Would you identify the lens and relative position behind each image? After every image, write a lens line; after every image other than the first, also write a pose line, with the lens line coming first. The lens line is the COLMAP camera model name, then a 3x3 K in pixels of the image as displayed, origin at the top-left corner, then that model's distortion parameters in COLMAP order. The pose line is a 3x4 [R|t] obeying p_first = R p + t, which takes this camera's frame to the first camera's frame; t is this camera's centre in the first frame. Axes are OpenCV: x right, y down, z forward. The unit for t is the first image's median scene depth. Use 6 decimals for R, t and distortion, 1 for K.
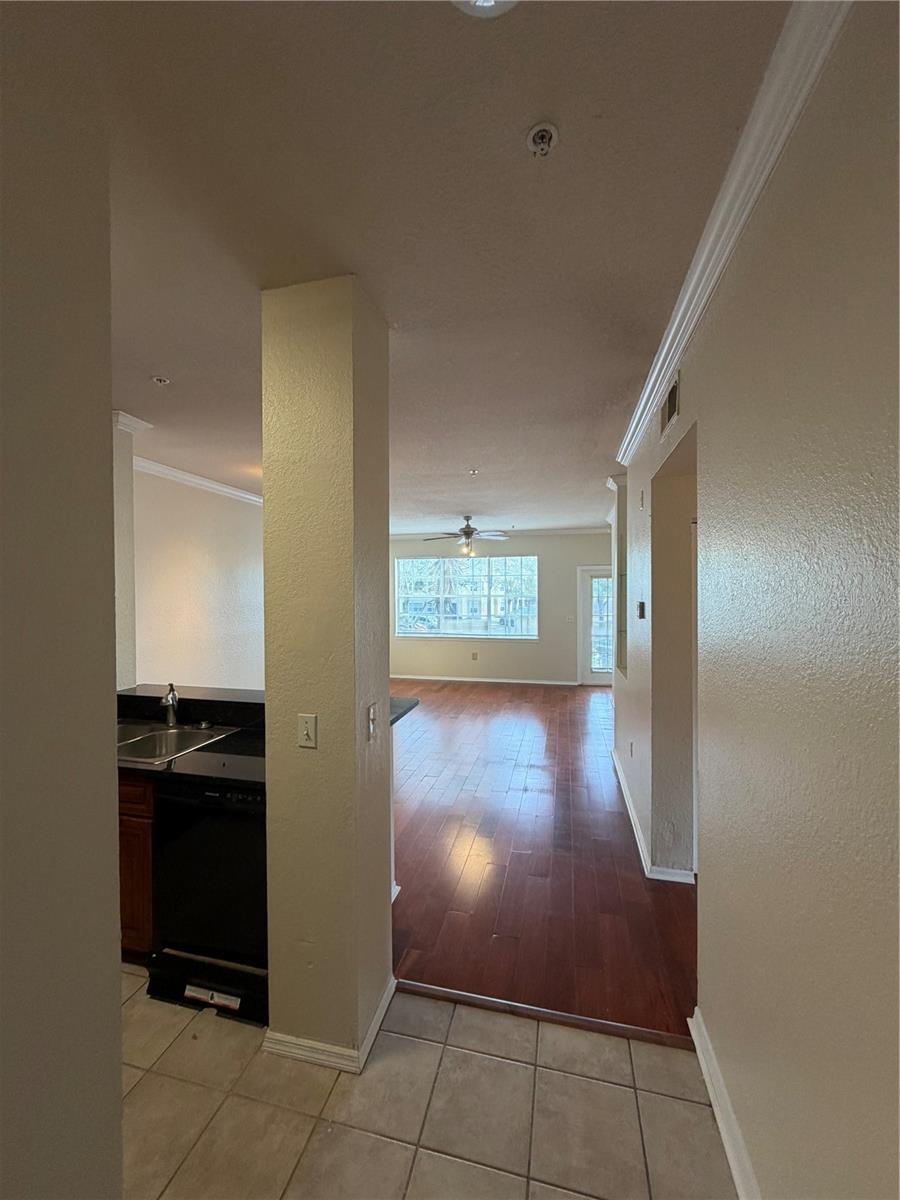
lens RADIAL K [[475.5, 0, 447.8], [0, 475.5, 598.5], [0, 0, 1]] dist [-0.002158, 0.001048]
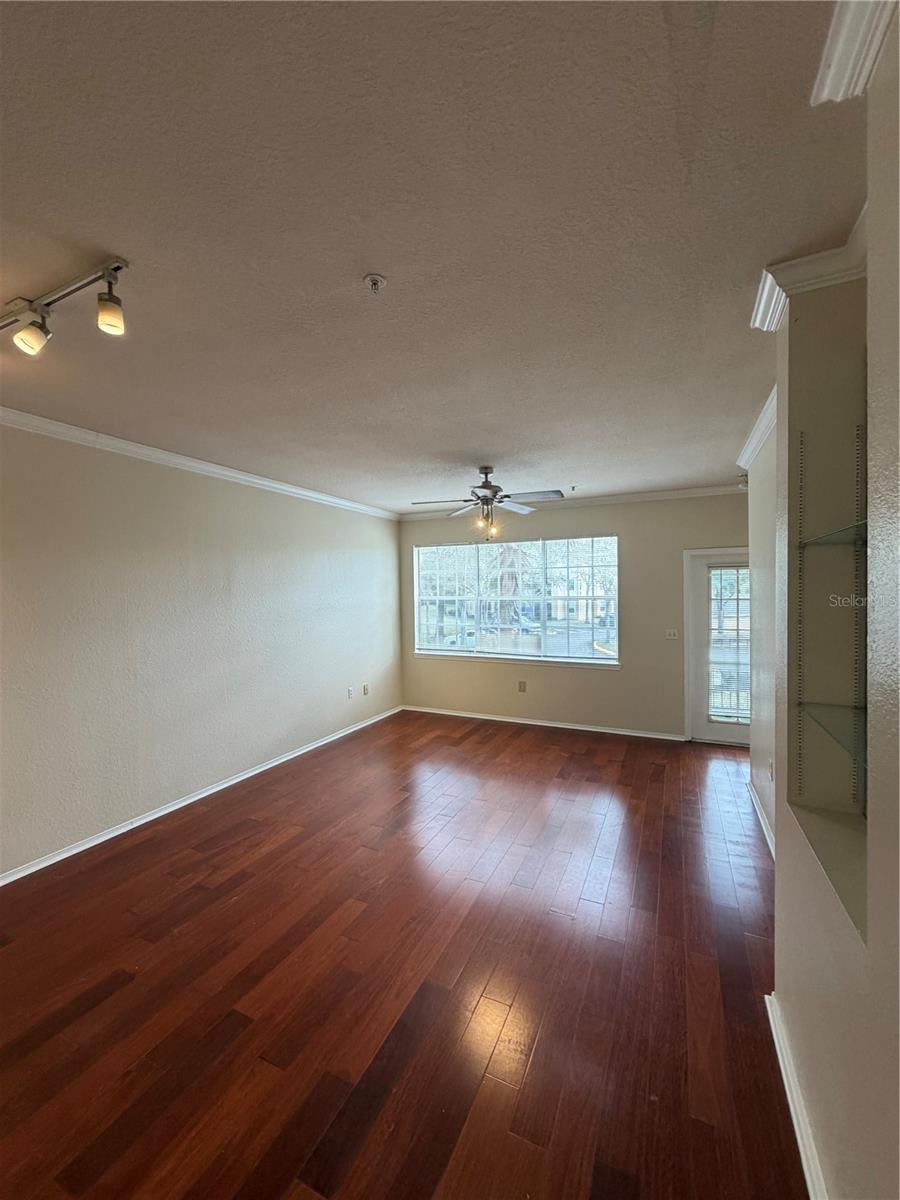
lens RADIAL K [[475.5, 0, 449.7], [0, 475.5, 597.8], [0, 0, 1]] dist [-0.002158, 0.001048]
pose [[0.979100, -0.000967, -0.203378, 0.098908], [0.000890, 0.999999, -0.000469, -0.005823], [0.203378, 0.000278, 0.979100, 0.330721]]
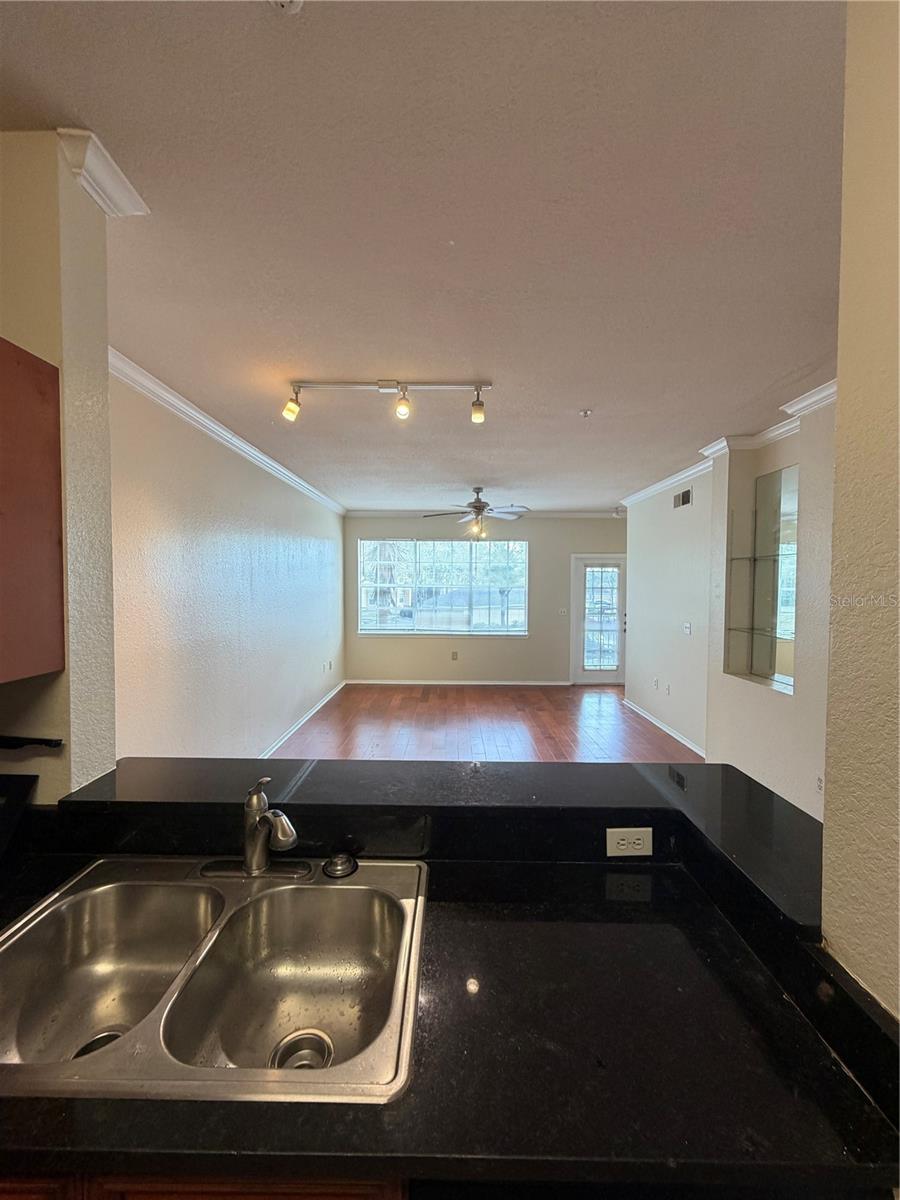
lens RADIAL K [[475.5, 0, 447.1], [0, 475.5, 595.3], [0, 0, 1]] dist [-0.002158, 0.001048]
pose [[0.973505, 0.004783, 0.228617, -0.164025], [-0.007264, 0.999923, 0.010012, 0.003884], [-0.228551, -0.011407, 0.973465, 0.174979]]
